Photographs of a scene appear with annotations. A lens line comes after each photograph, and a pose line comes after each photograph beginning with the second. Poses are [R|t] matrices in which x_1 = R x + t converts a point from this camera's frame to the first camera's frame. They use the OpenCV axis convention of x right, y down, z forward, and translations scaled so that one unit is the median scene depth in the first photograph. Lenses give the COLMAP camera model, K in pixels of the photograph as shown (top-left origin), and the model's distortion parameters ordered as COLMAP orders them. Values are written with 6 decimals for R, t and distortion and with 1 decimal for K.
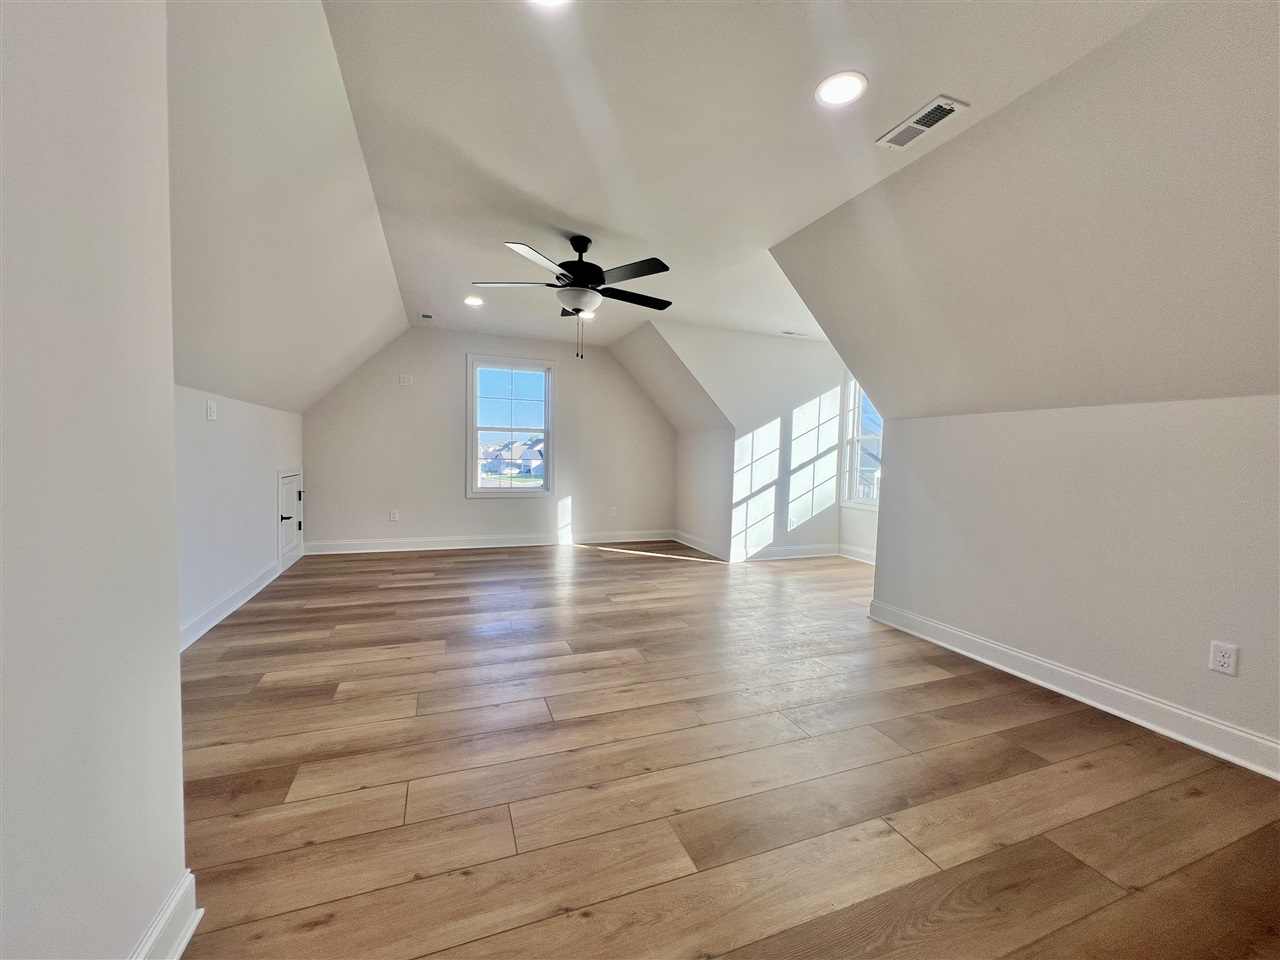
lens RADIAL K [[509.5, 0, 640.1], [0, 509.5, 477.3], [0, 0, 1]] dist [0.001762, 0.000608]
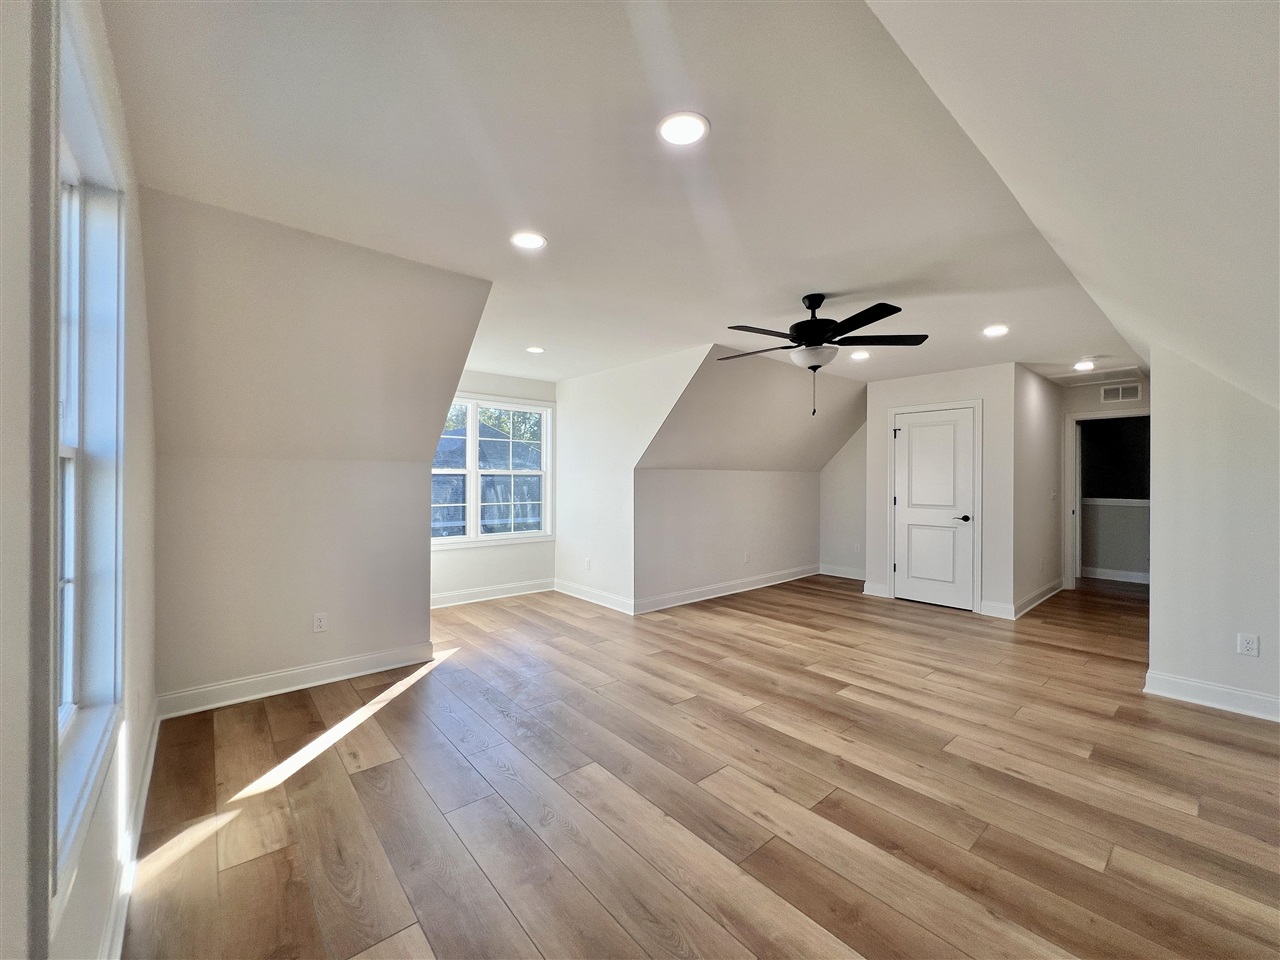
lens RADIAL K [[509.5, 0, 641.3], [0, 509.5, 481.8], [0, 0, 1]] dist [0.001762, 0.000608]
pose [[-0.333410, -0.029509, 0.942320, -1.079085], [0.034433, 0.998462, 0.043450, -0.180906], [-0.942153, 0.046933, -0.331881, 1.878120]]
